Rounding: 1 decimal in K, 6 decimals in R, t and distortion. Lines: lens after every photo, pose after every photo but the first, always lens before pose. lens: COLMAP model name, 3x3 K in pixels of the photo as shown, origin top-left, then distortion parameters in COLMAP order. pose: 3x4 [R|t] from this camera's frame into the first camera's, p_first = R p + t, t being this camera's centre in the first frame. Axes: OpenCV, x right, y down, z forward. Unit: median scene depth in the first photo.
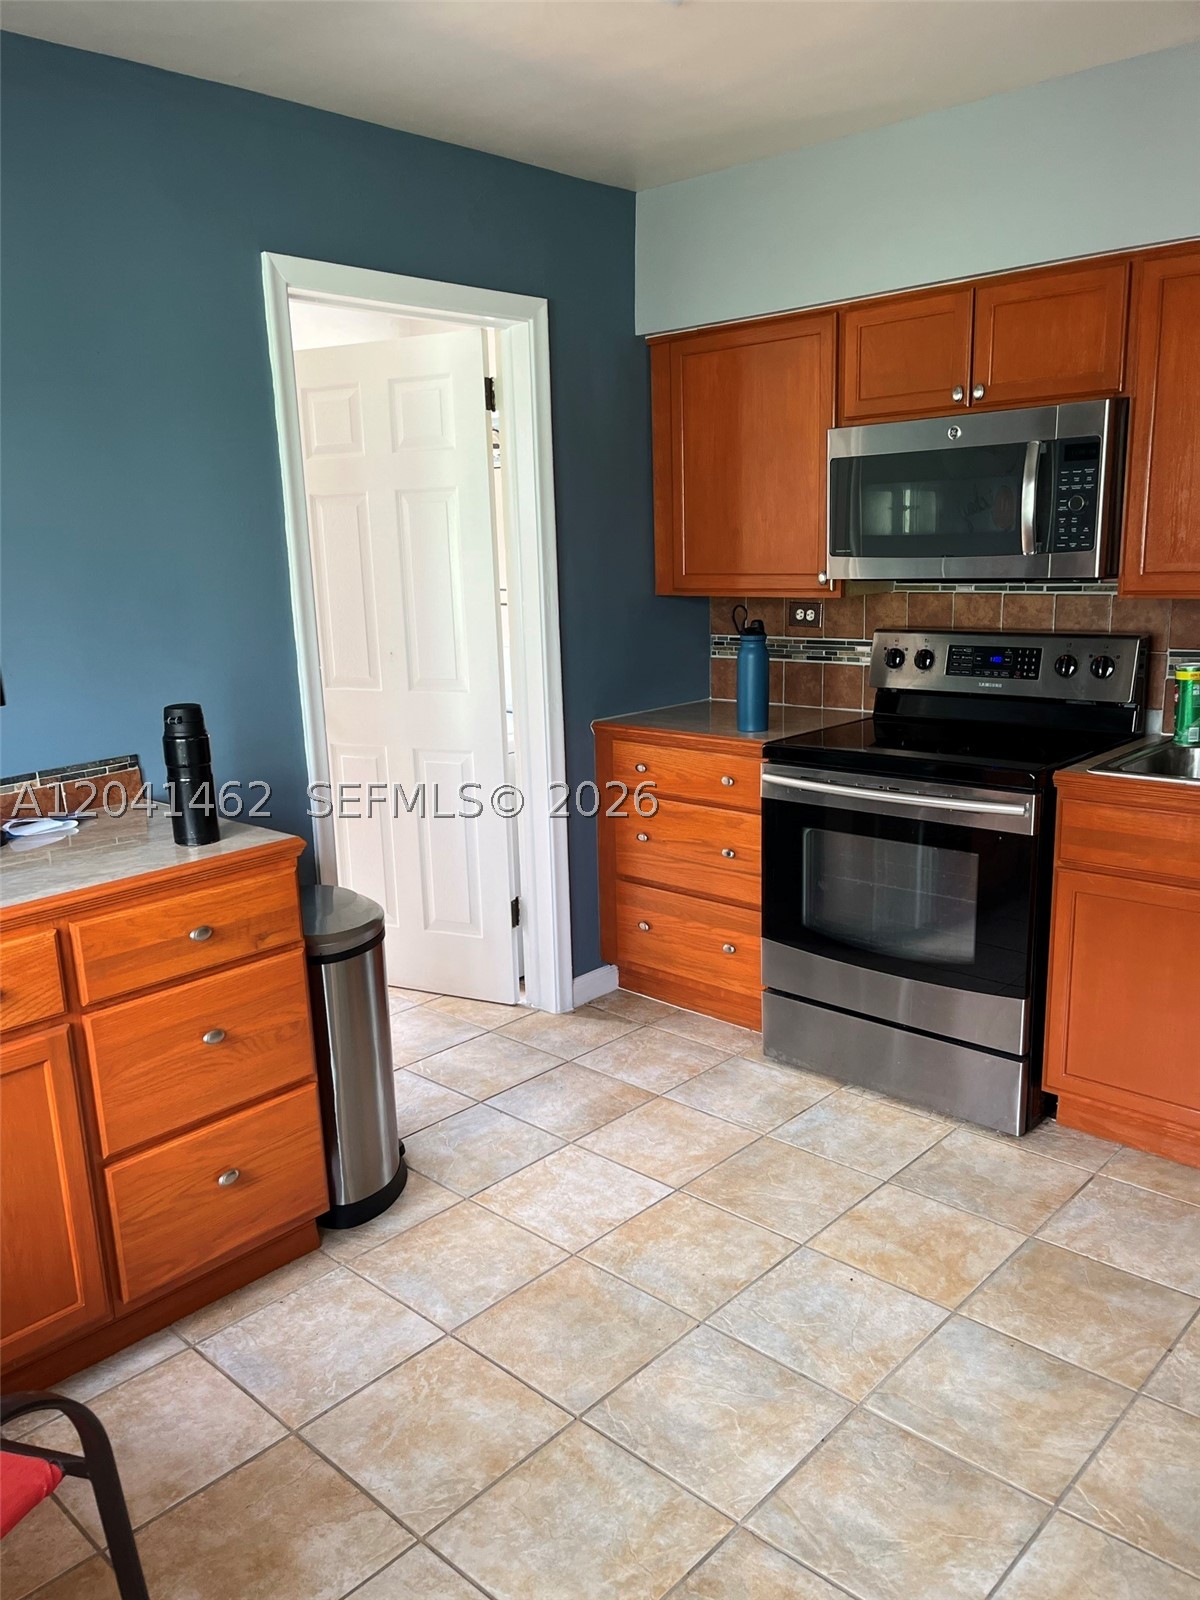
lens RADIAL K [[1216.0, 0, 591.7], [0, 1216.0, 811.6], [0, 0, 1]] dist [0.045829, -0.040609]
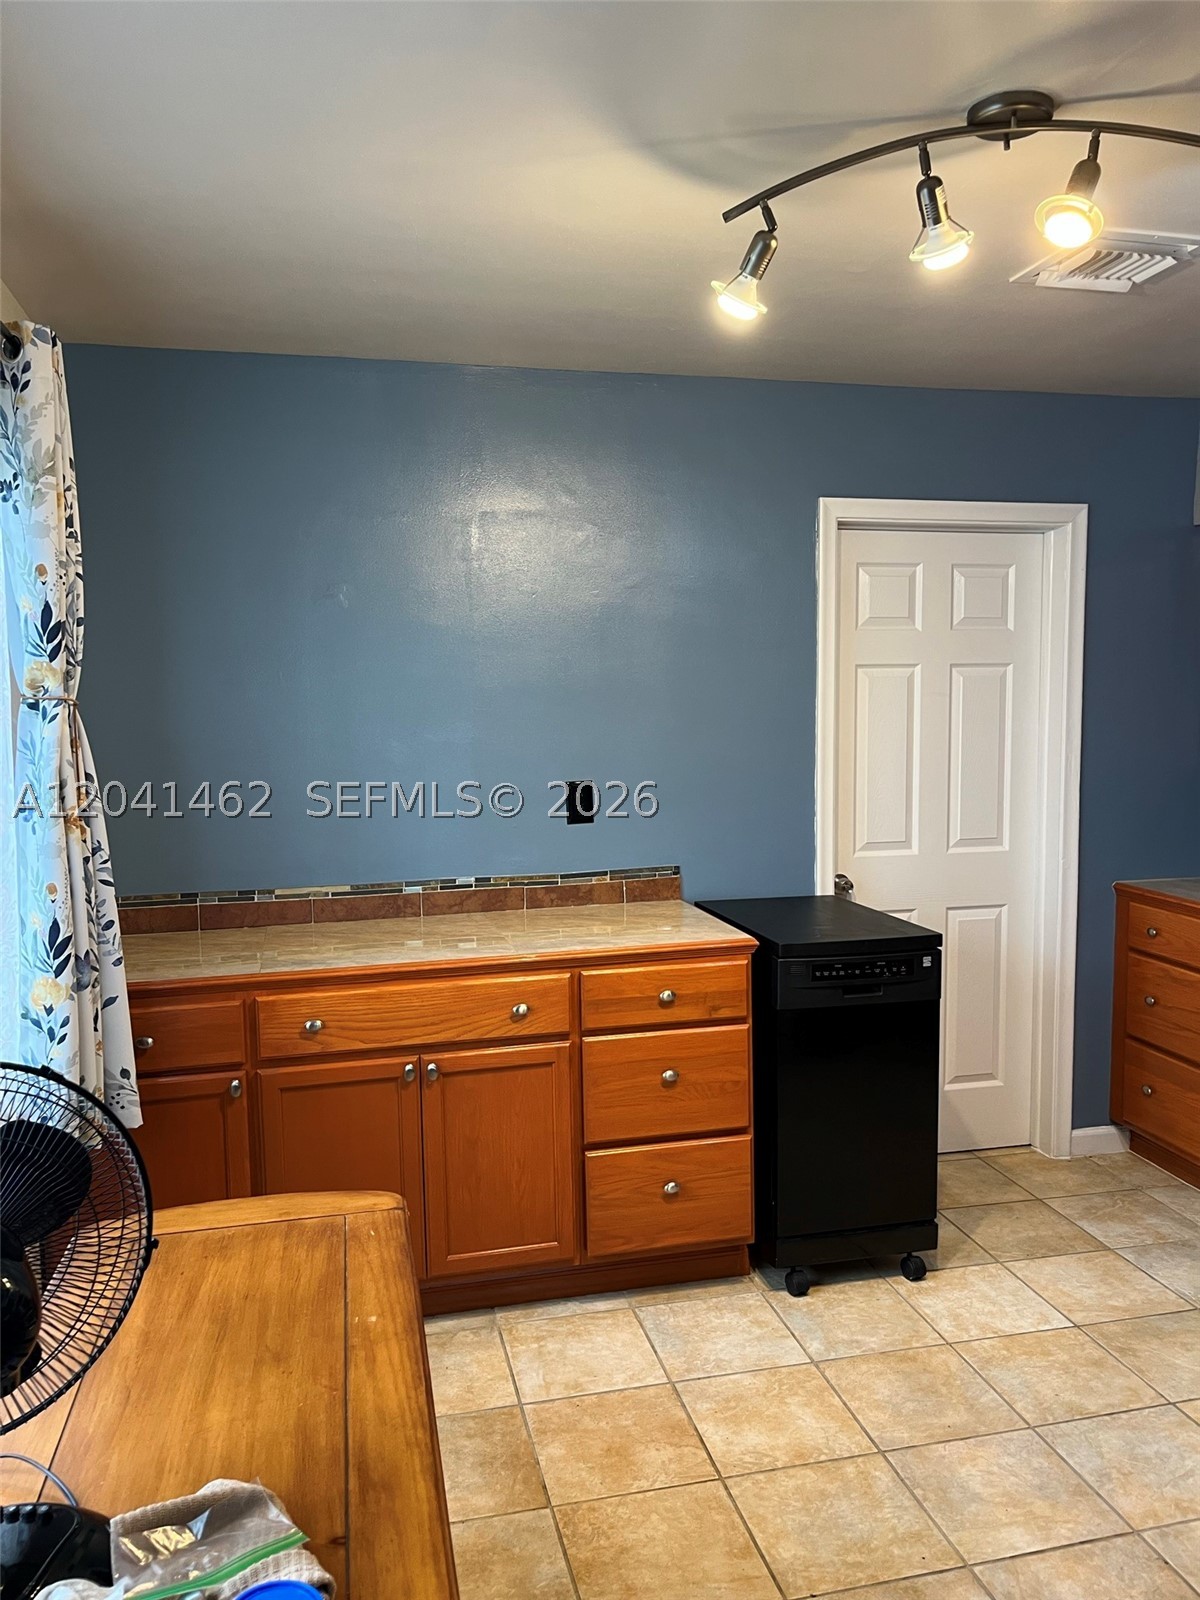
lens RADIAL K [[1202.2, 0, 595.9], [0, 1202.2, 819.1], [0, 0, 1]] dist [0.090268, -0.131426]
pose [[0.834072, 0.076353, -0.546346, 0.259307], [-0.135690, 0.988344, -0.069026, 0.005669], [0.534707, 0.131706, 0.834711, -0.155563]]
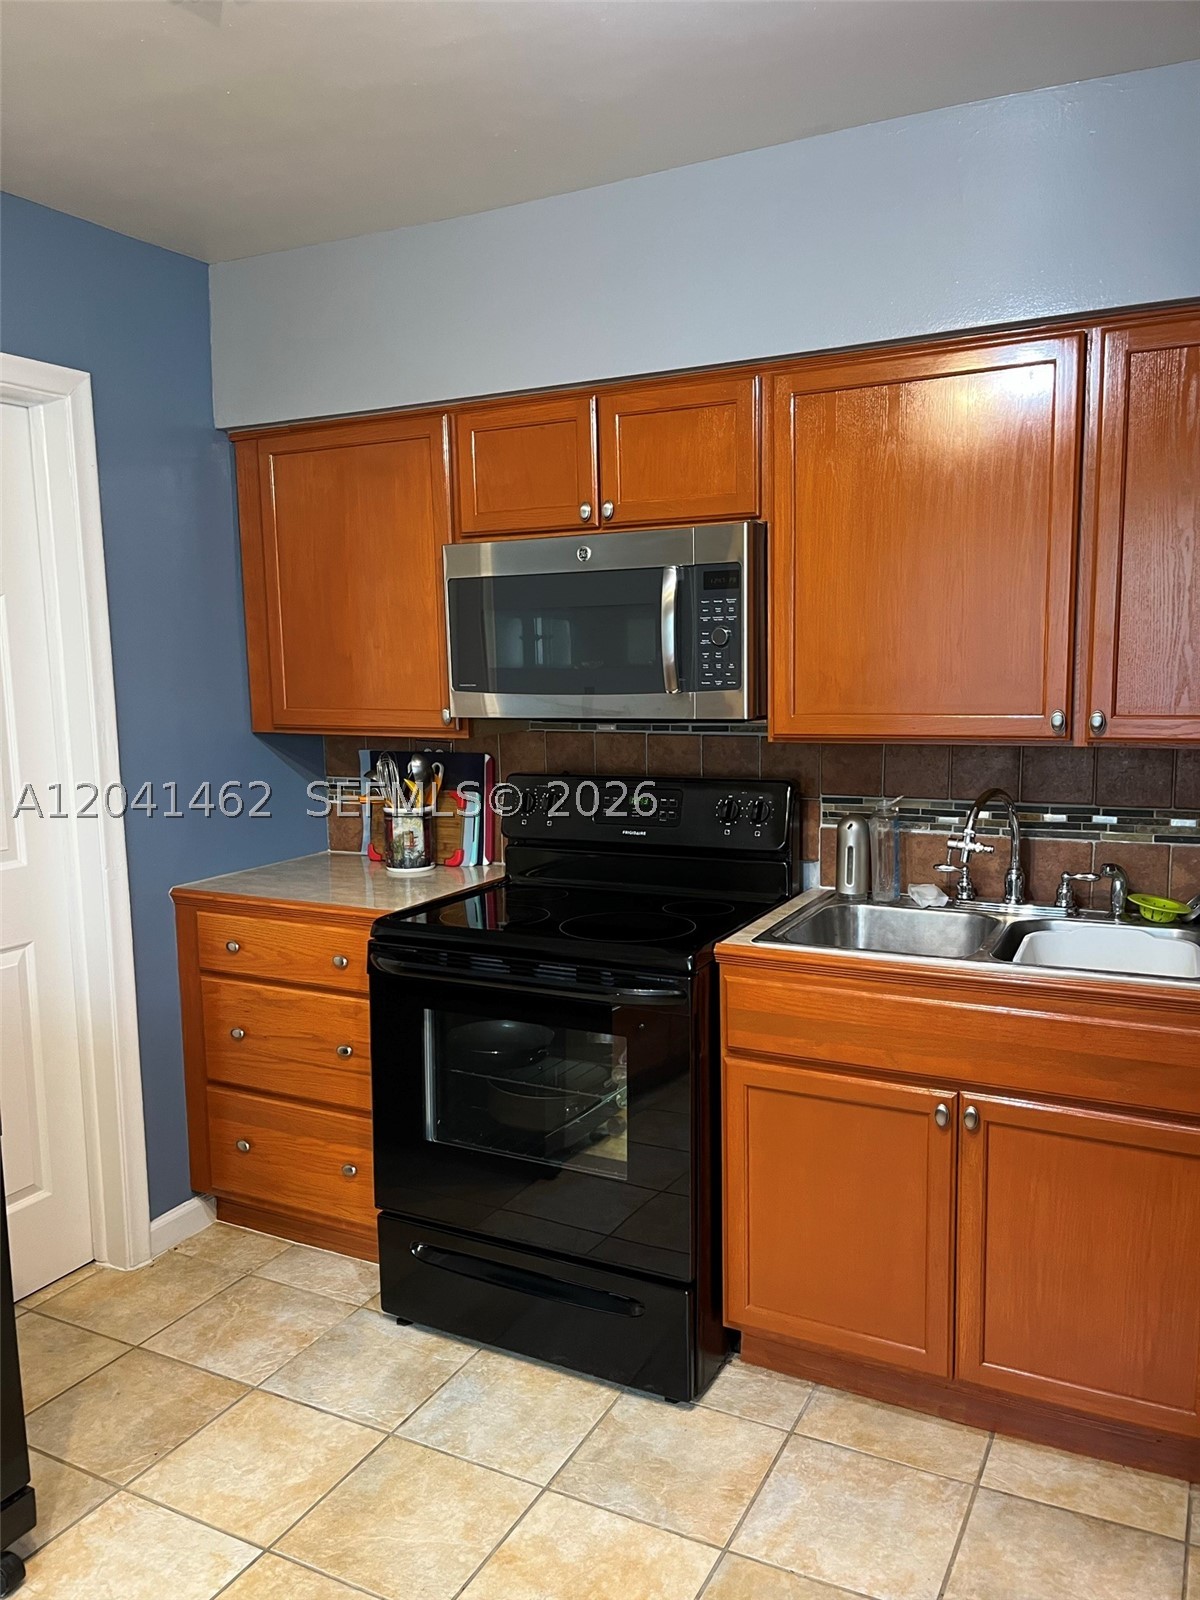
lens RADIAL K [[1202.2, 0, 595.9], [0, 1202.2, 819.1], [0, 0, 1]] dist [0.090268, -0.131426]
pose [[0.961240, -0.023228, 0.274733, 0.067617], [0.048752, 0.995063, -0.086446, -0.049642], [-0.271368, 0.096489, 0.957627, 0.204630]]
